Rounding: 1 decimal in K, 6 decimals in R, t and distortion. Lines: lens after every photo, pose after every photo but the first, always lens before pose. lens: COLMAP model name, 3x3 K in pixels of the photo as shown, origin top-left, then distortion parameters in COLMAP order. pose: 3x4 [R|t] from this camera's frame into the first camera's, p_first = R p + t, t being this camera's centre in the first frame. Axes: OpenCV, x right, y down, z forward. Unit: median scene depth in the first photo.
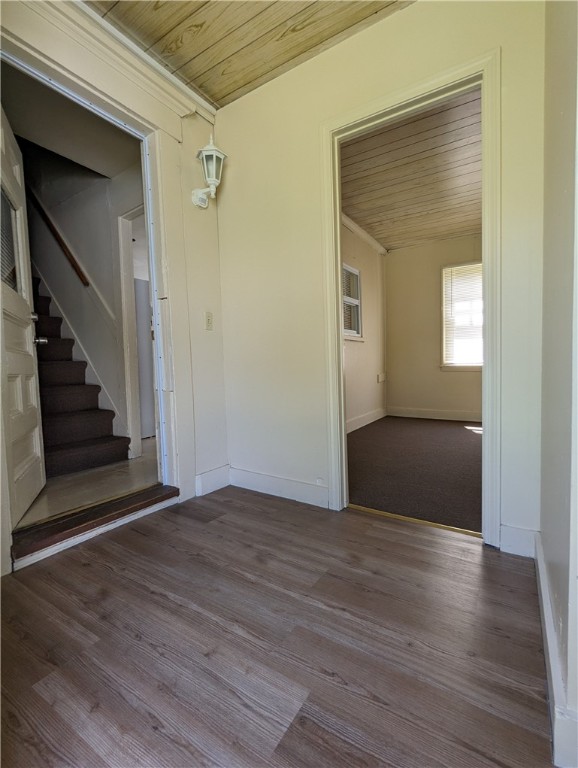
lens RADIAL K [[363.7, 0, 287.4], [0, 363.7, 383.4], [0, 0, 1]] dist [-0.001505, -0.000205]
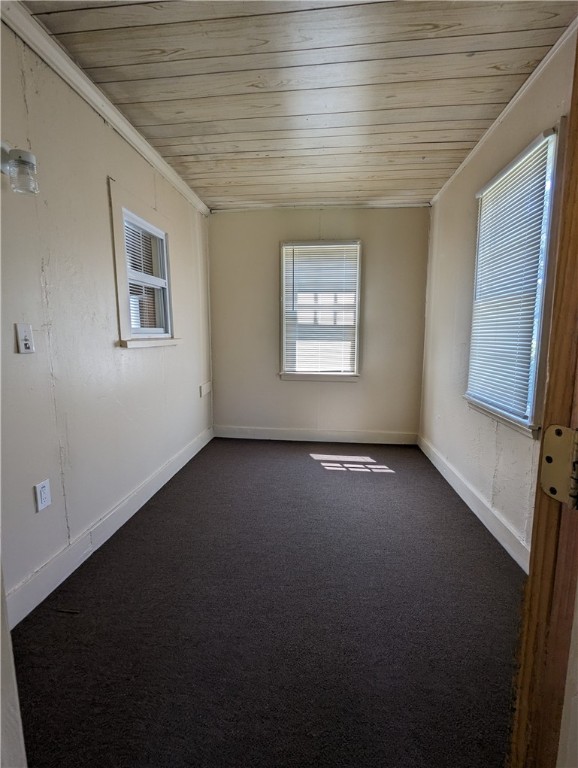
lens RADIAL K [[363.7, 0, 288.2], [0, 363.7, 384.0], [0, 0, 1]] dist [-0.001505, -0.000205]
pose [[0.897424, -0.037781, 0.439548, 0.101101], [0.003279, 0.996870, 0.078989, -0.096111], [-0.441157, -0.069445, 0.894739, 0.321449]]
